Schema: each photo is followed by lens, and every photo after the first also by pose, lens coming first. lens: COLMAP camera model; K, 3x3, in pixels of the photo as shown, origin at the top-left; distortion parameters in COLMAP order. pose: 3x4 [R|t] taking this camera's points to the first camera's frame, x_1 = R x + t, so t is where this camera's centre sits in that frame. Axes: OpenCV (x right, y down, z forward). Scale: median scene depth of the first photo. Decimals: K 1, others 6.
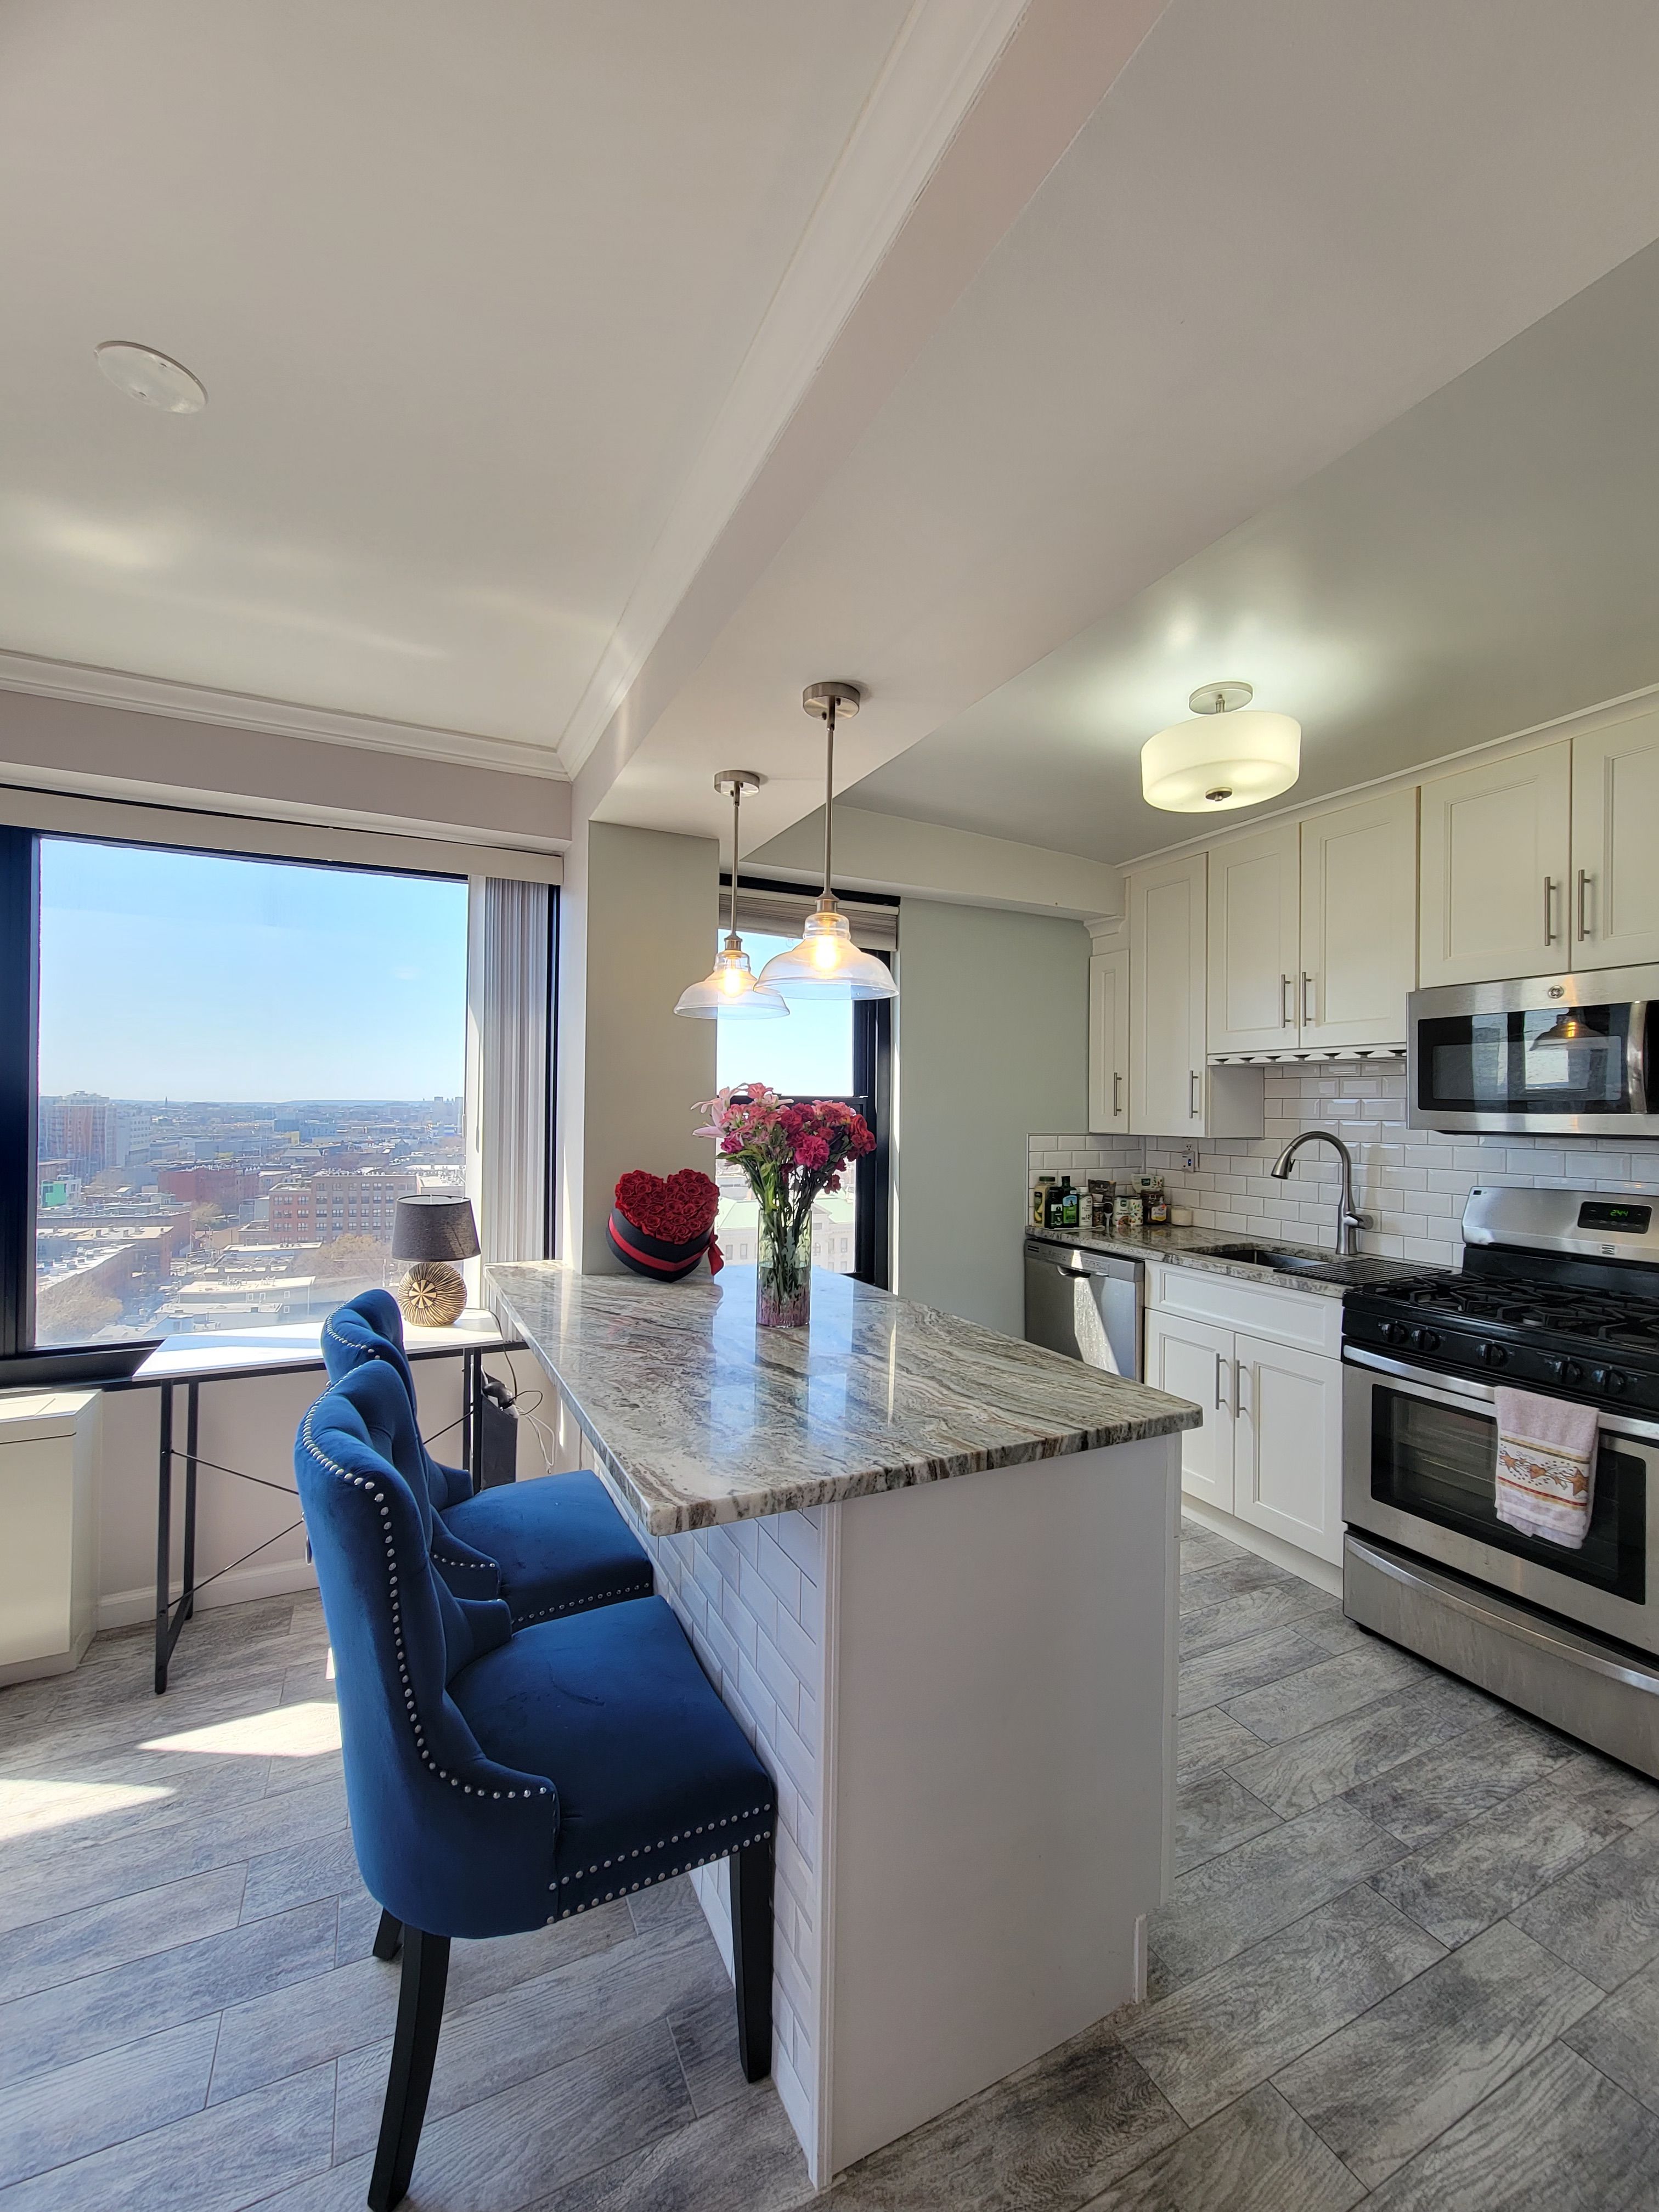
lens RADIAL K [[900.1, 0, 826.8], [0, 900.1, 1102.3], [0, 0, 1]] dist [-0.002708, -0.000120]
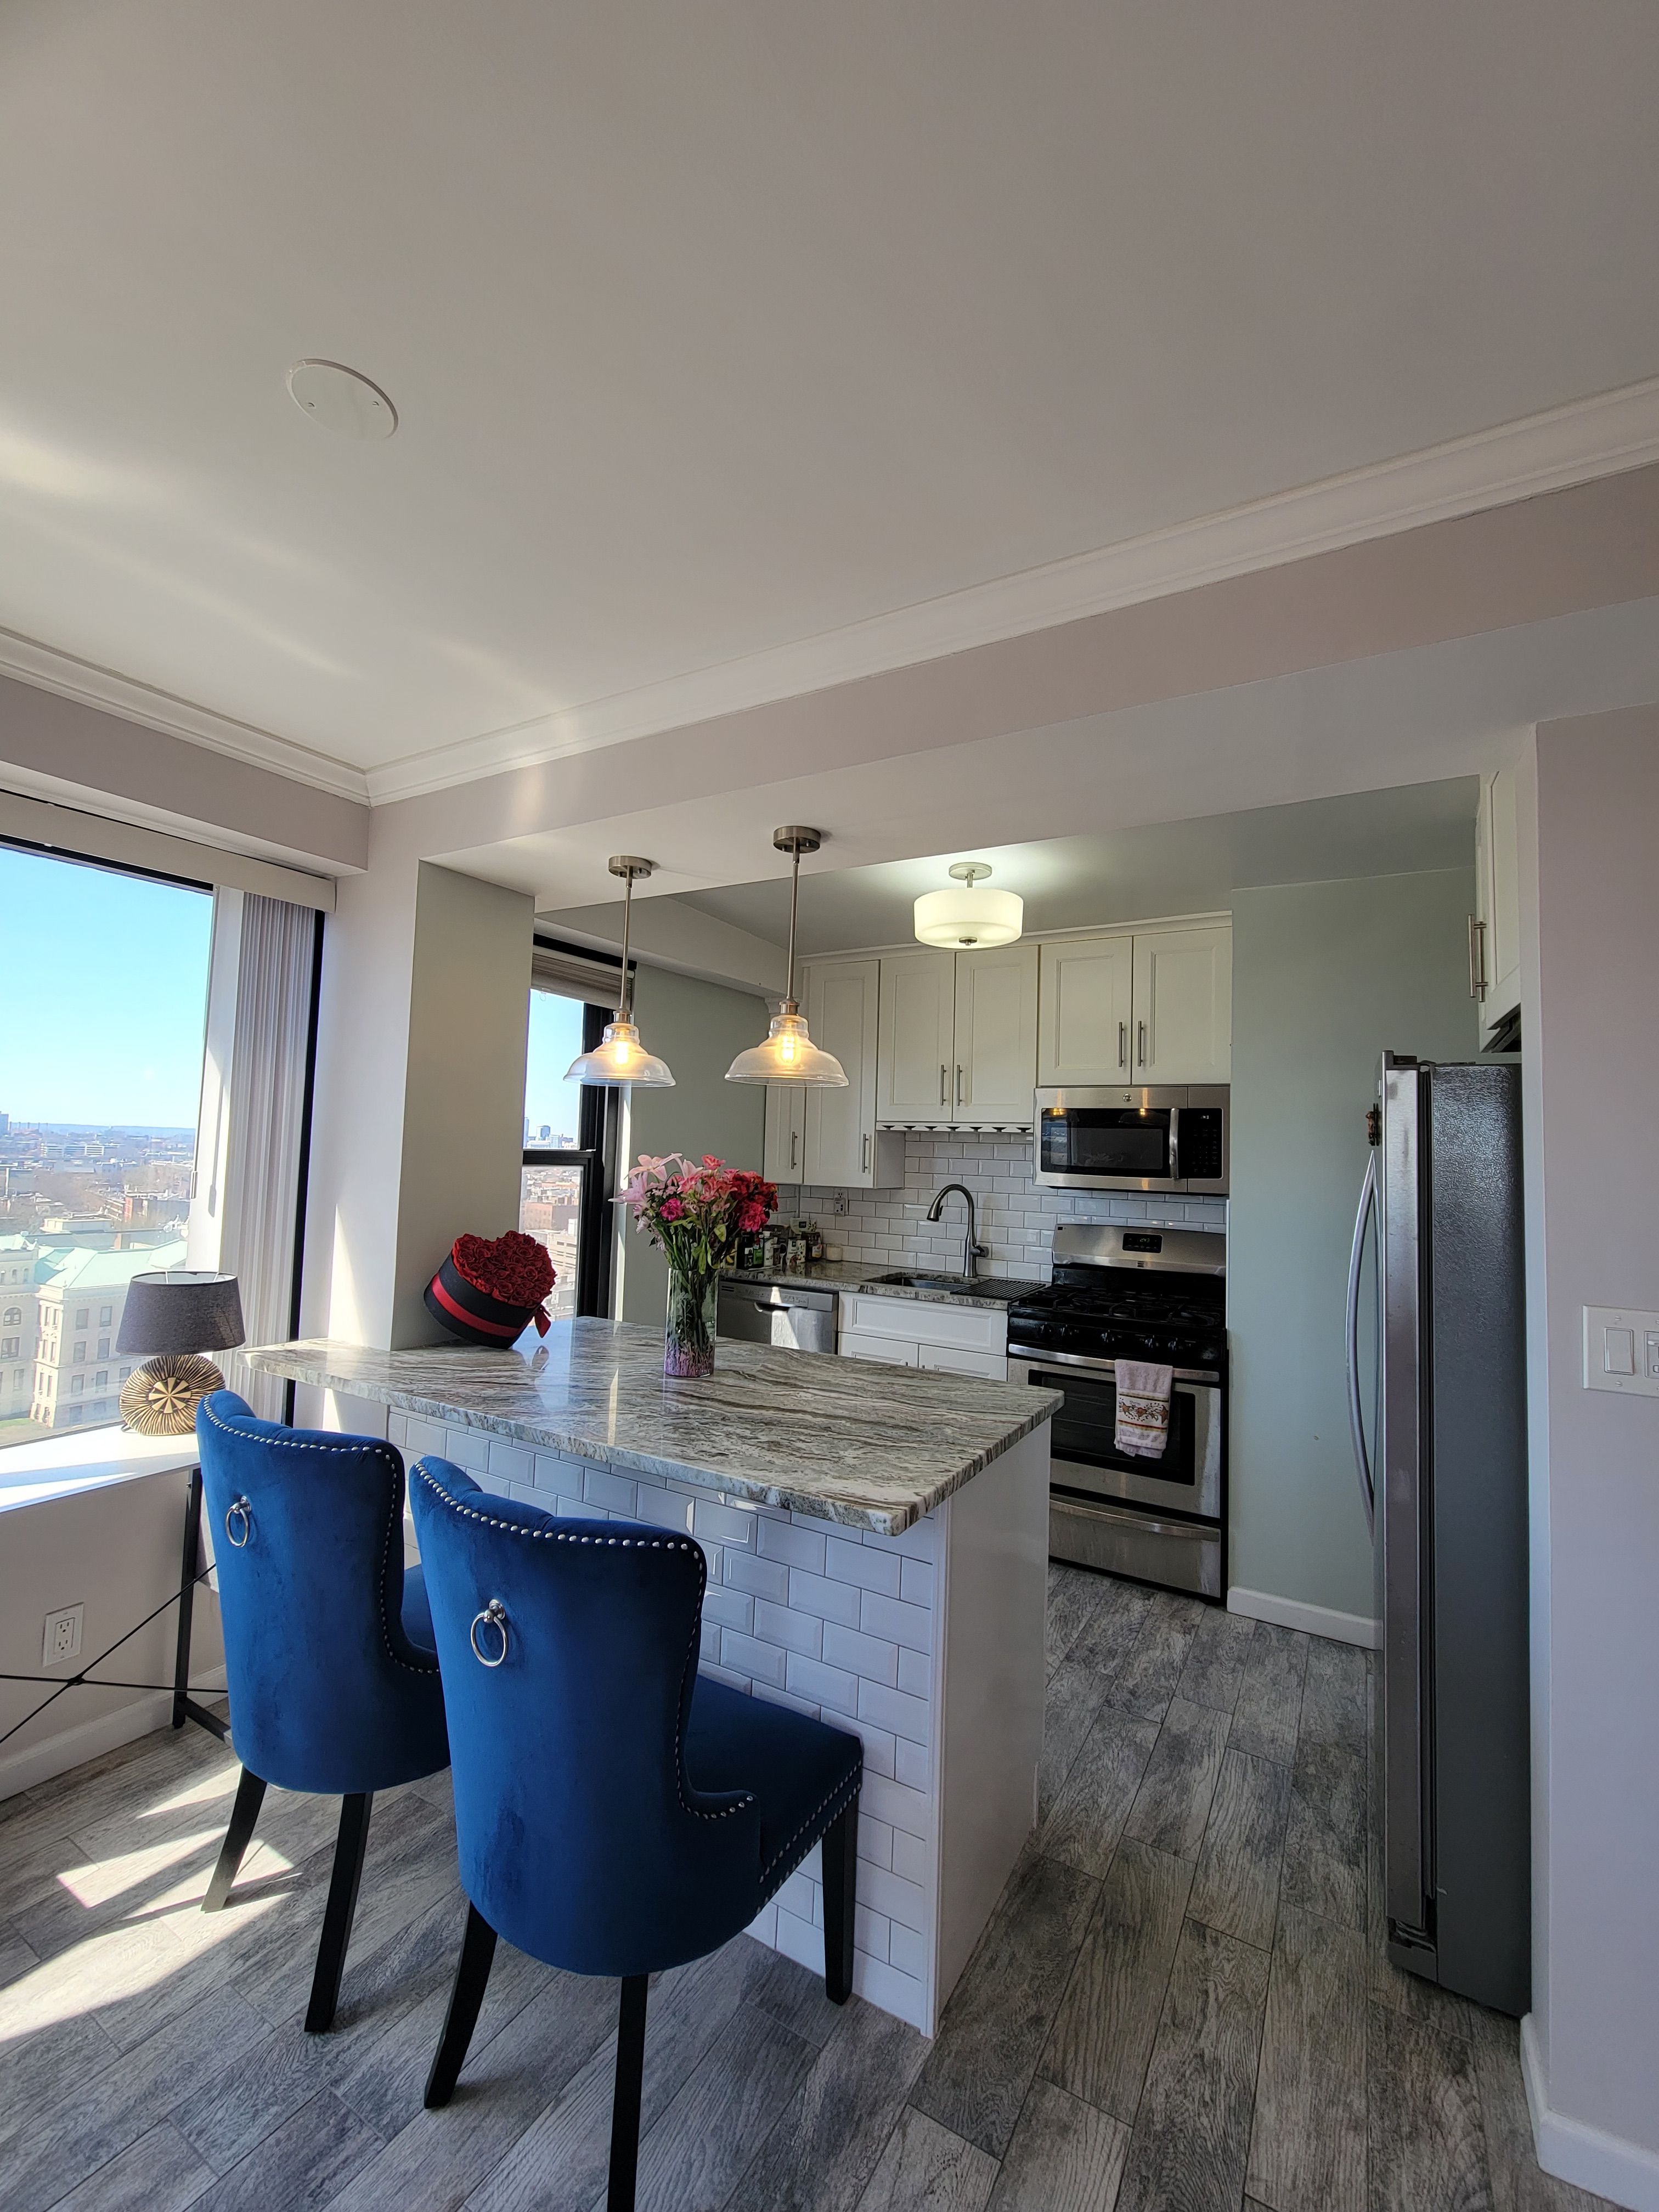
lens RADIAL K [[900.1, 0, 831.2], [0, 900.1, 1103.0], [0, 0, 1]] dist [-0.002708, -0.000120]
pose [[0.838207, 0.044188, 0.543558, -0.472643], [-0.024240, 0.998746, -0.043812, -0.035319], [-0.544813, 0.023548, 0.838227, -0.016426]]
